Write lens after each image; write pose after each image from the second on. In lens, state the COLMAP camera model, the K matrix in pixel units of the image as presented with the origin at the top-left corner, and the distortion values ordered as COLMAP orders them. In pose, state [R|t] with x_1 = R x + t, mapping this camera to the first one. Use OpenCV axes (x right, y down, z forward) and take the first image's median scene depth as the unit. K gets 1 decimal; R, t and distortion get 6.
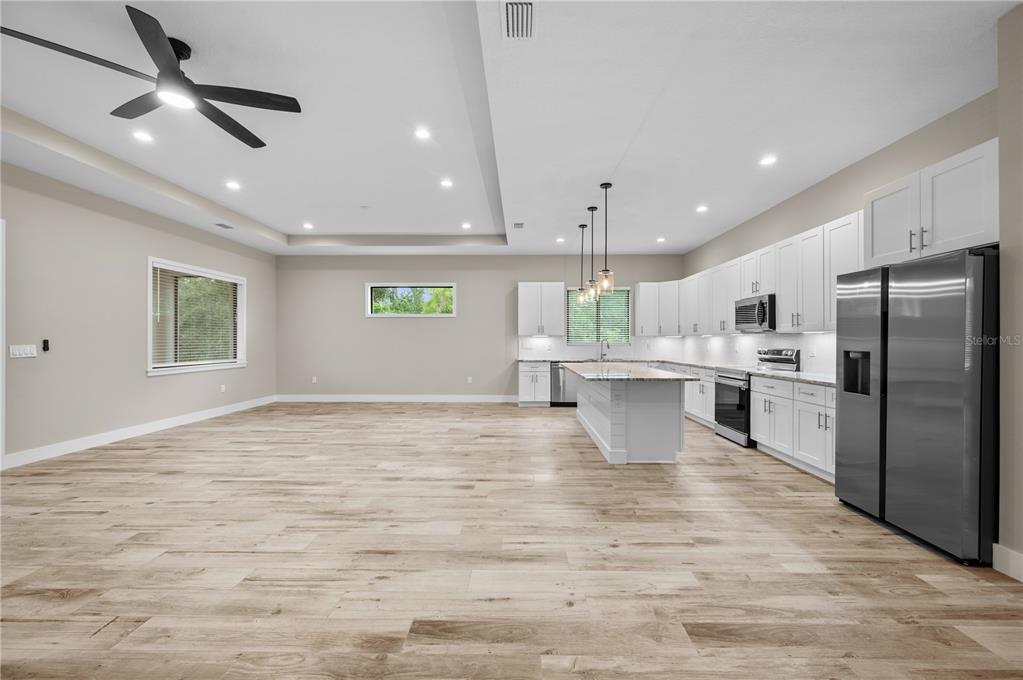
lens RADIAL K [[403.1, 0, 516.4], [0, 403.1, 337.3], [0, 0, 1]] dist [0.001013, 0.000126]
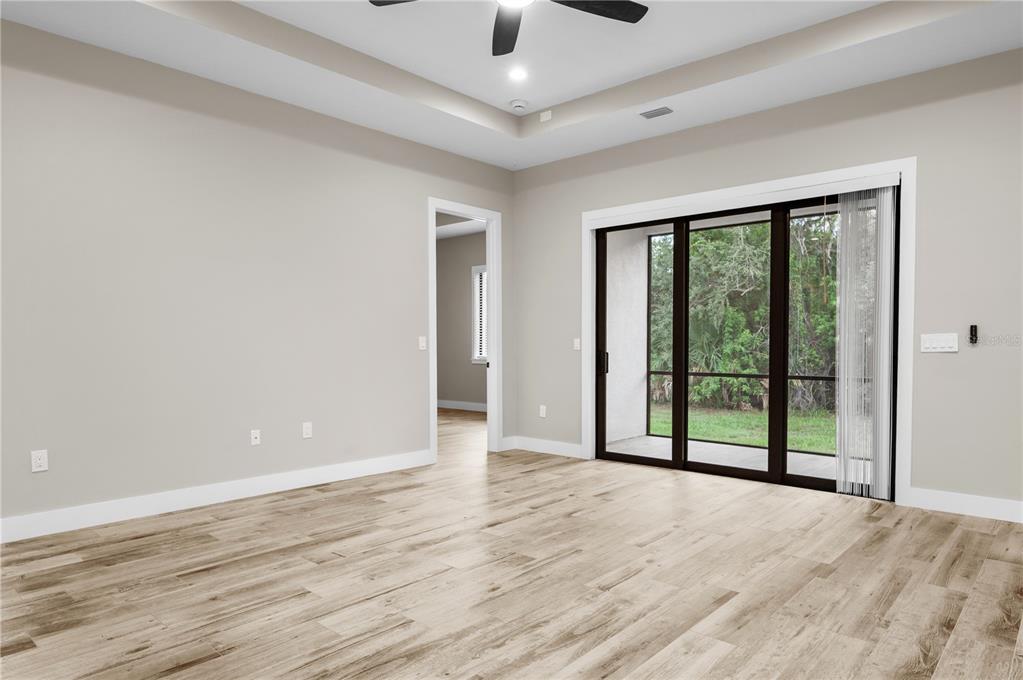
lens RADIAL K [[628.2, 0, 511.5], [0, 628.2, 340.0], [0, 0, 1]] dist [-0.004371, -0.004515]
pose [[-0.662513, -0.006180, -0.749025, 0.046411], [0.007732, 0.999856, -0.015088, 0.064389], [0.749011, -0.015787, -0.662370, 1.832589]]
